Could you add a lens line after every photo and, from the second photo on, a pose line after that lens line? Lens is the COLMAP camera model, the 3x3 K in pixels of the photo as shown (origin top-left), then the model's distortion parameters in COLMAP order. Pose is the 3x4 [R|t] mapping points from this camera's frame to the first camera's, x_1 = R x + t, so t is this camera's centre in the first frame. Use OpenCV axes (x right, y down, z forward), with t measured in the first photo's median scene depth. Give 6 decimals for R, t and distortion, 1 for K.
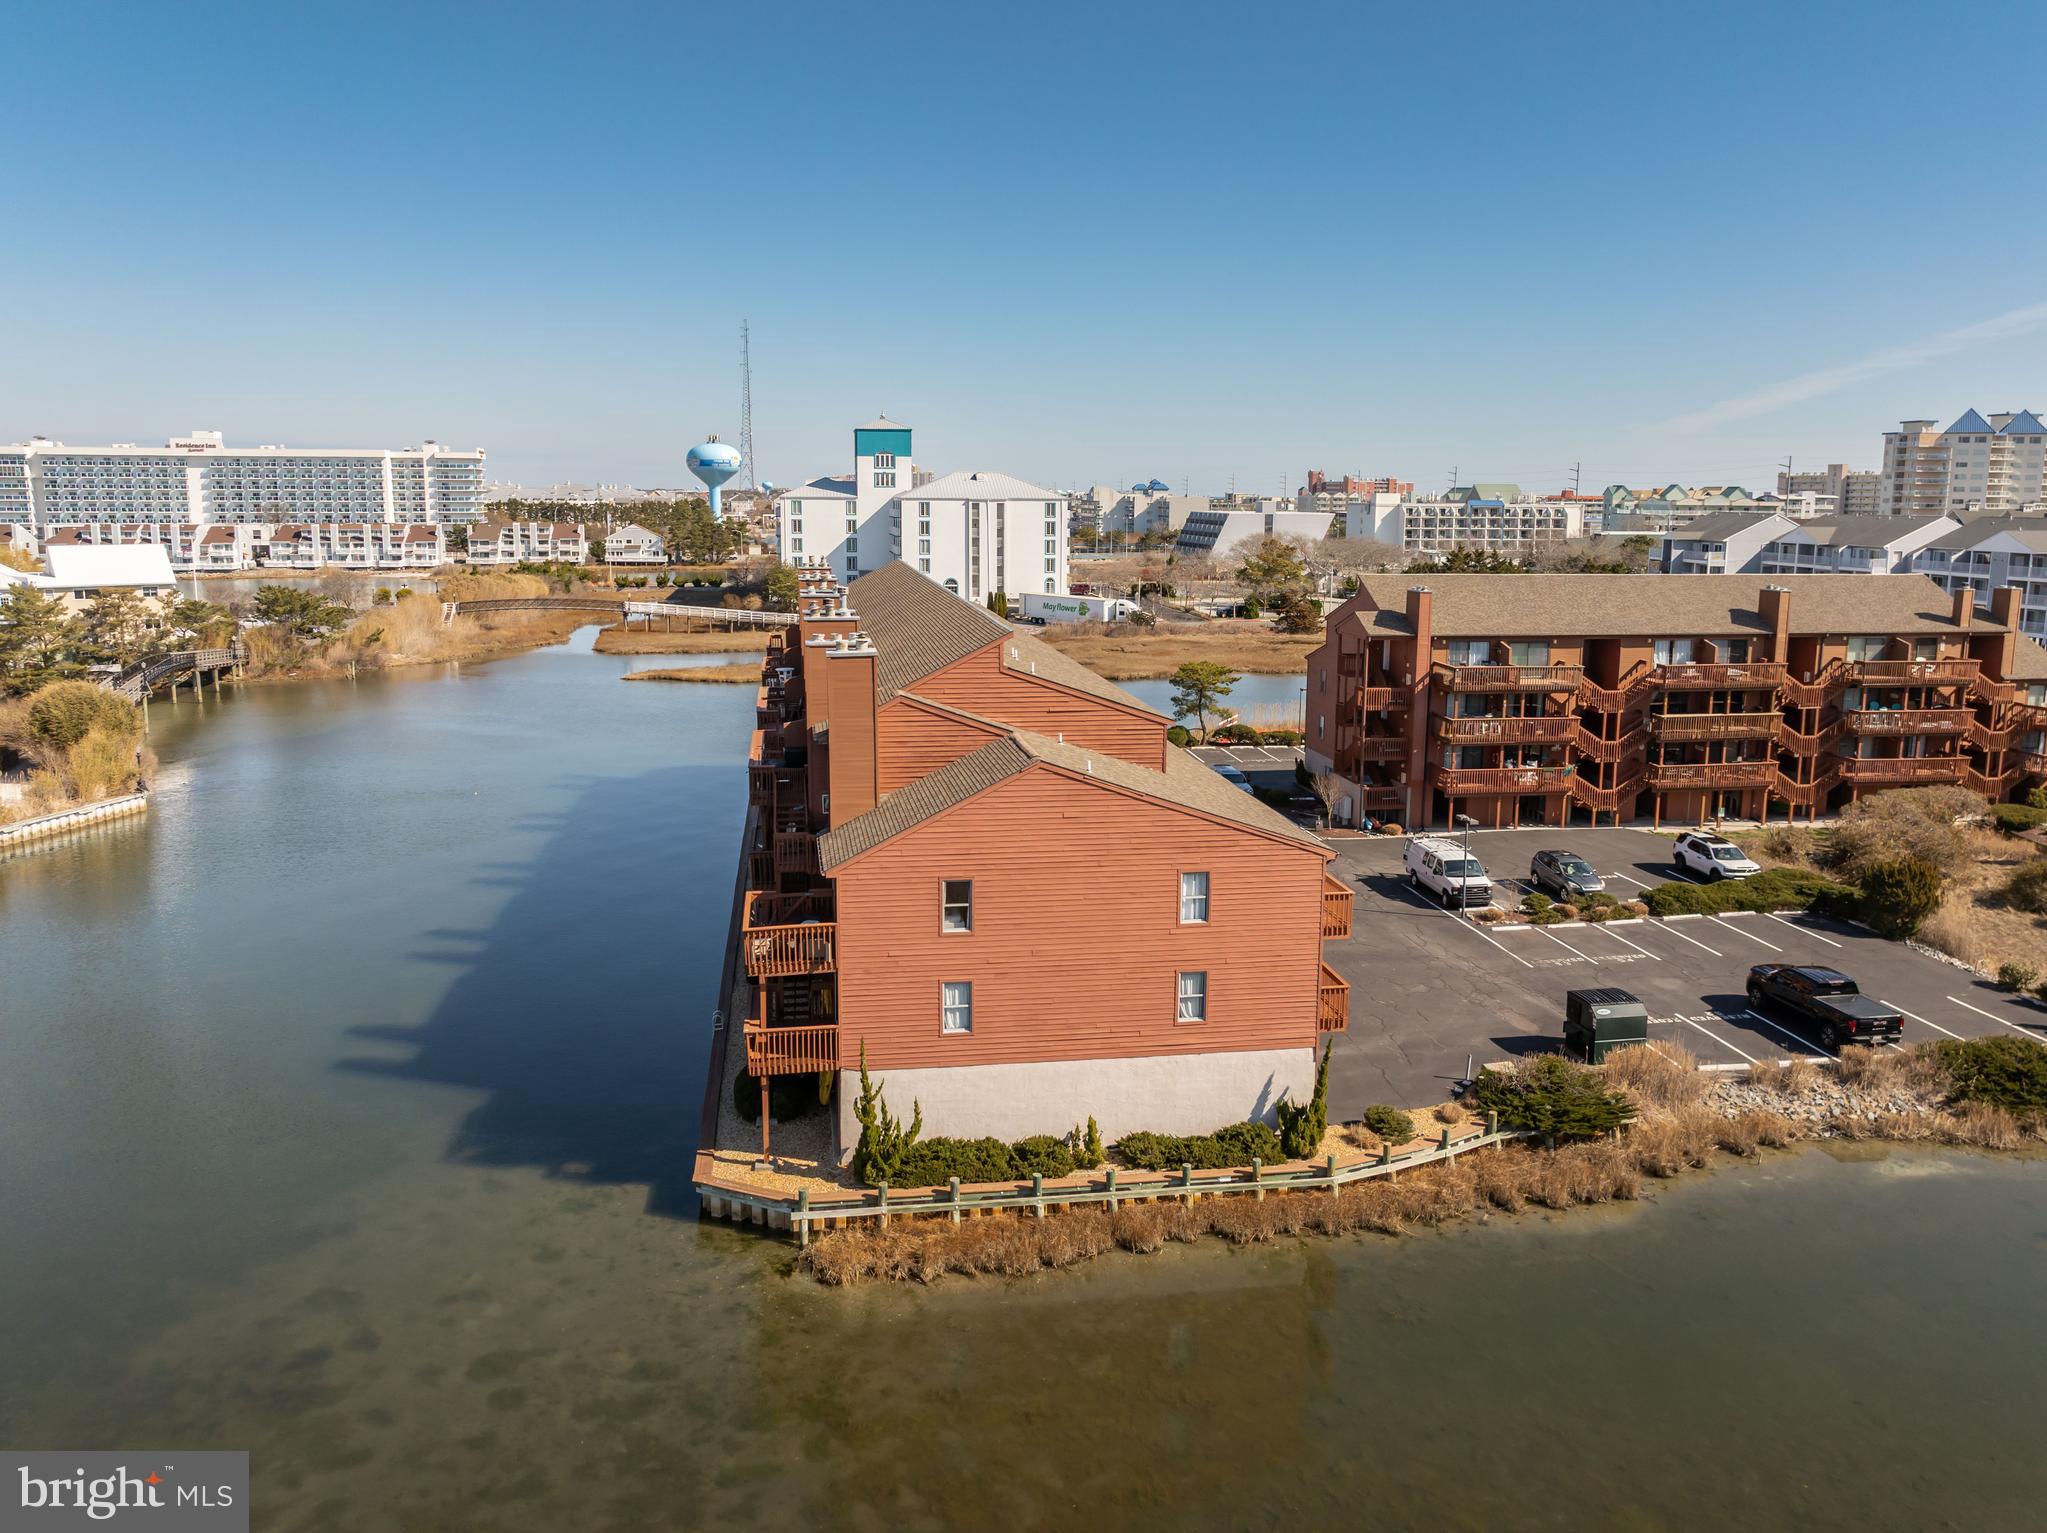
lens RADIAL K [[1489.4, 0, 1033.8], [0, 1489.4, 740.4], [0, 0, 1]] dist [-0.029143, 0.012932]
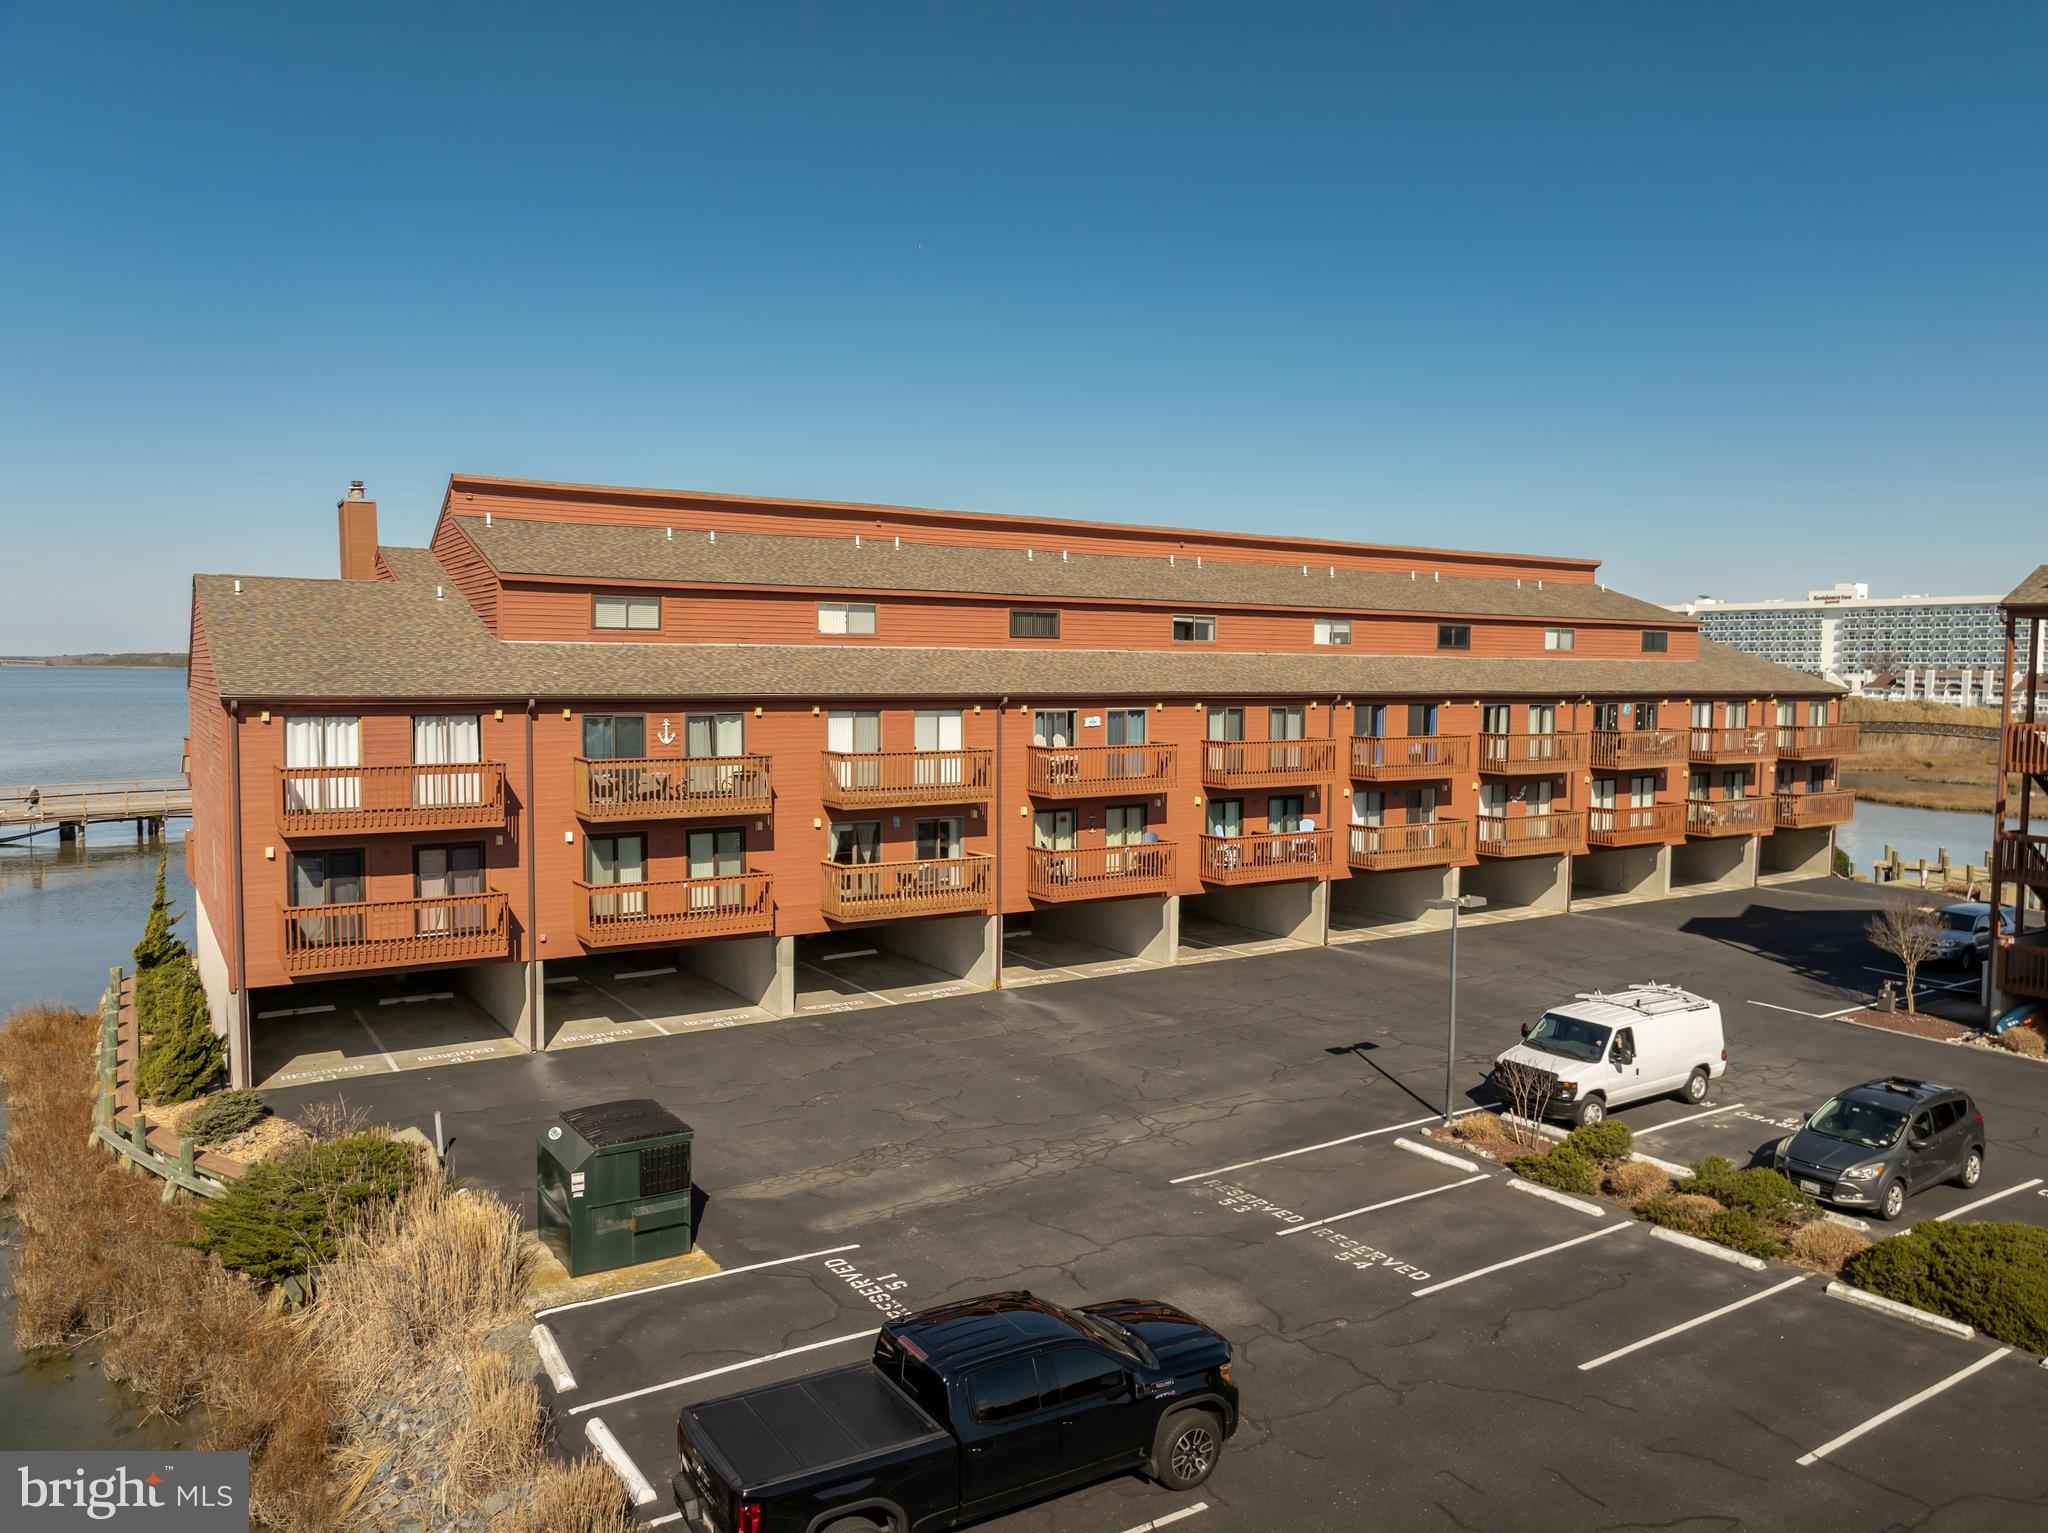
lens RADIAL K [[1433.0, 0, 1032.5], [0, 1433.0, 770.3], [0, 0, 1]] dist [-0.037839, 0.028545]
pose [[0.403628, 0.060208, -0.912940, 0.508602], [-0.154243, 0.988028, -0.003034, 0.027858], [0.901828, 0.142039, 0.408082, 0.558108]]
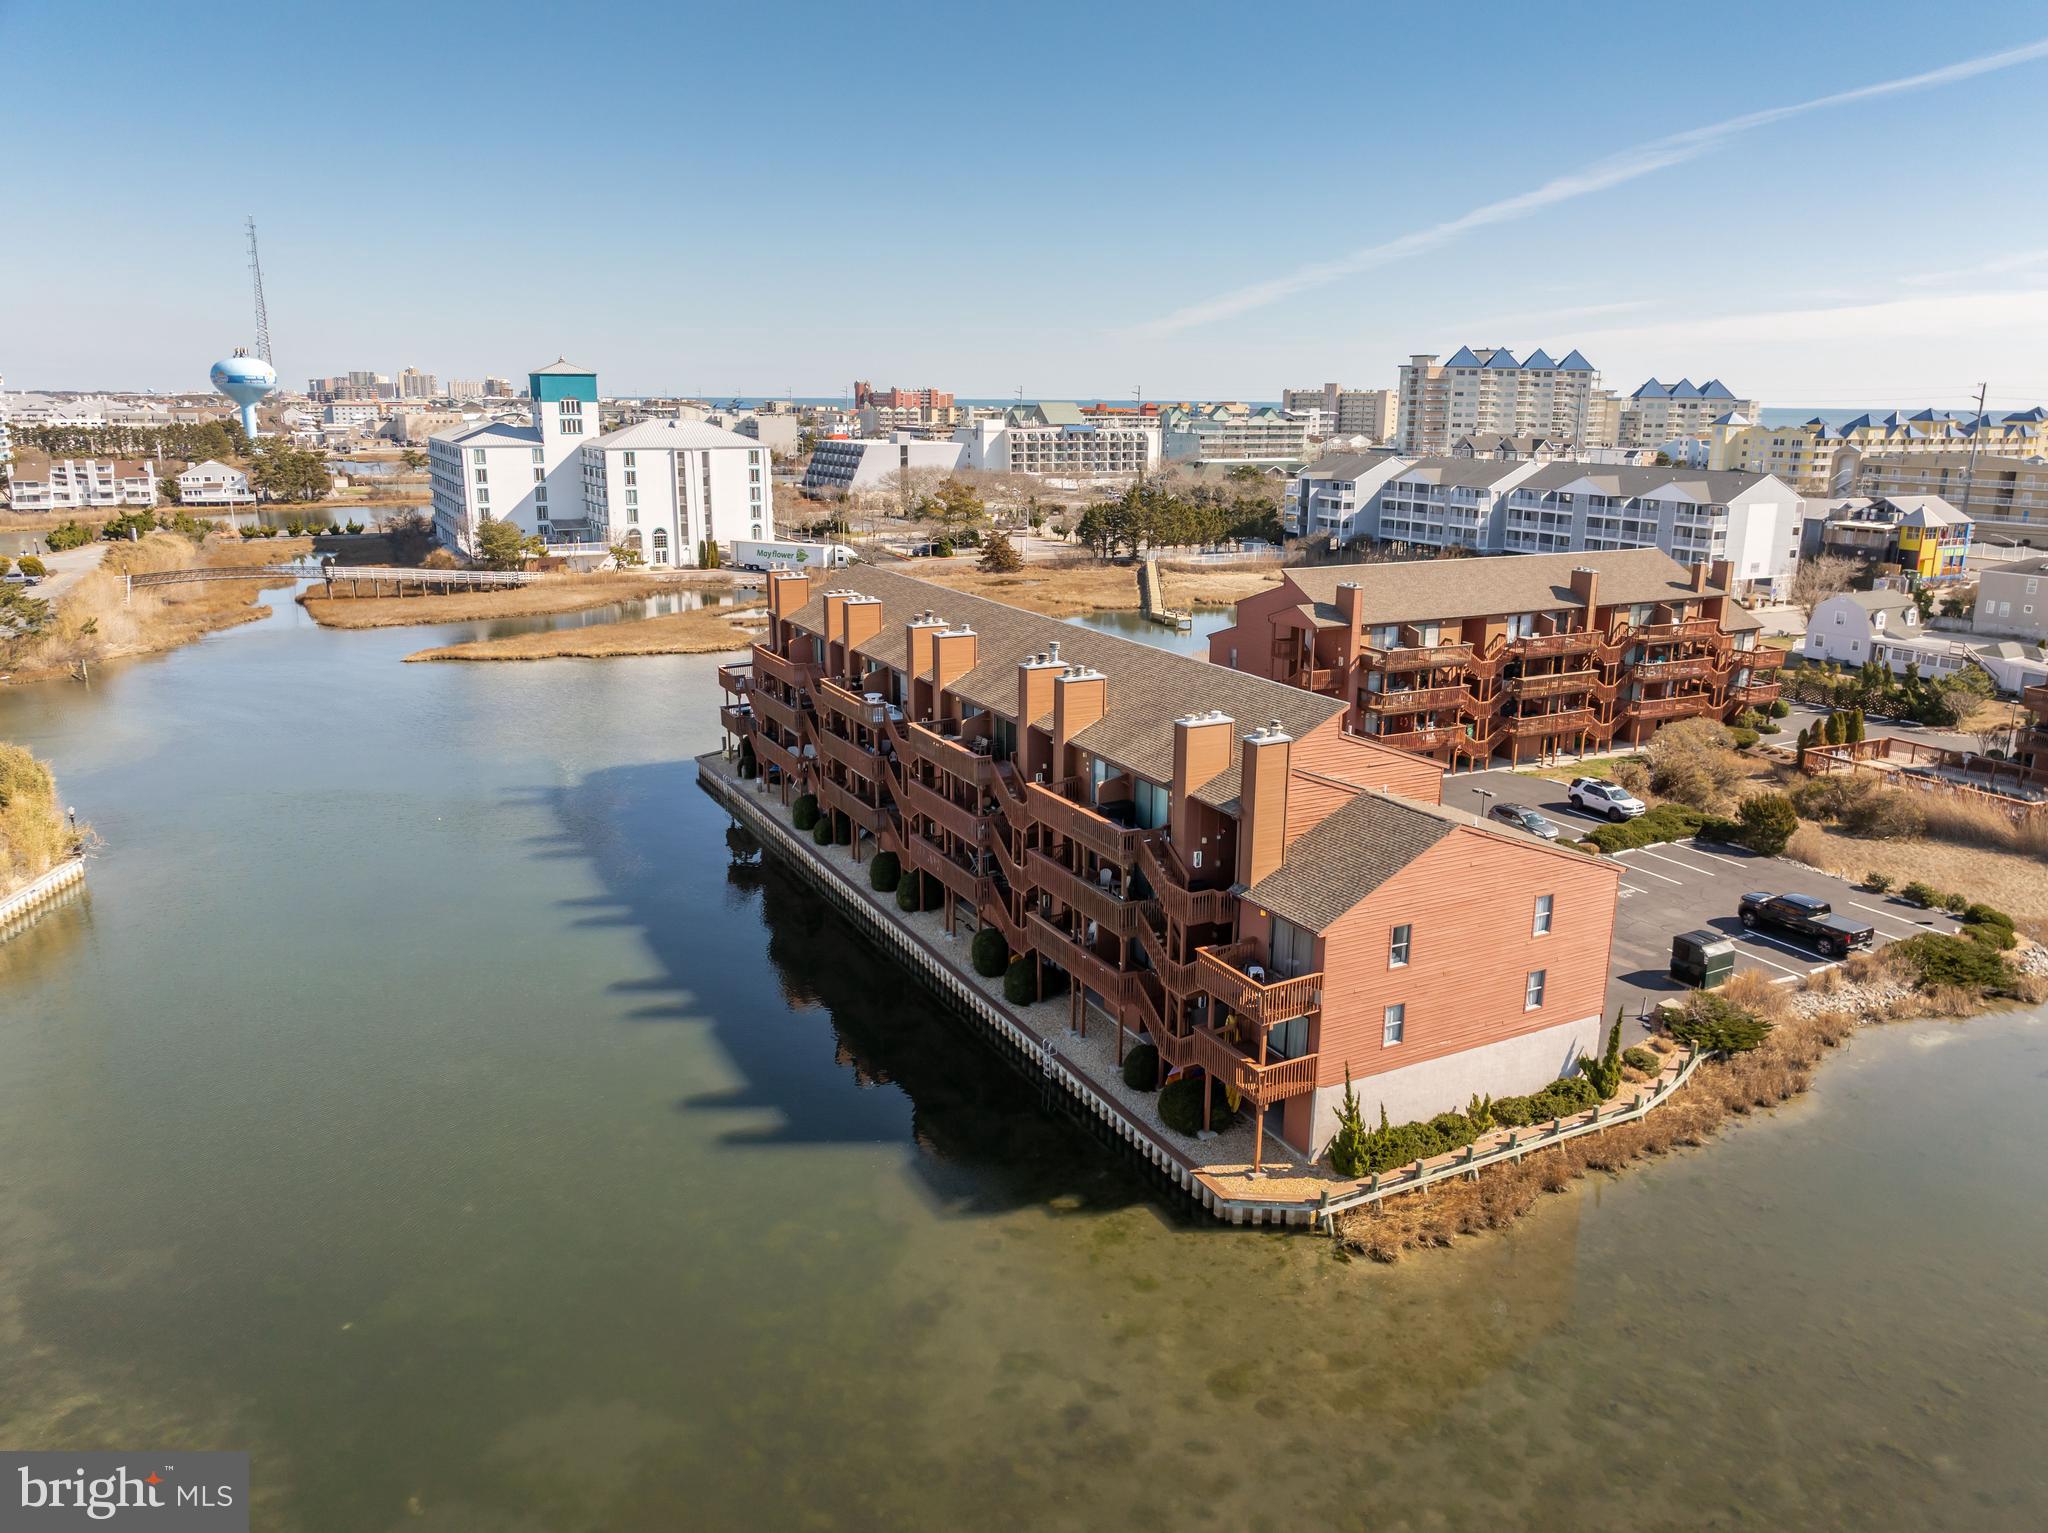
lens RADIAL K [[1422.9, 0, 1037.1], [0, 1422.9, 765.7], [0, 0, 1]] dist [-0.020531, 0.003101]
pose [[0.946822, -0.079724, 0.311725, -0.346209], [0.051122, 0.993785, 0.098883, -0.084693], [-0.317671, -0.077689, 0.945013, -0.004362]]
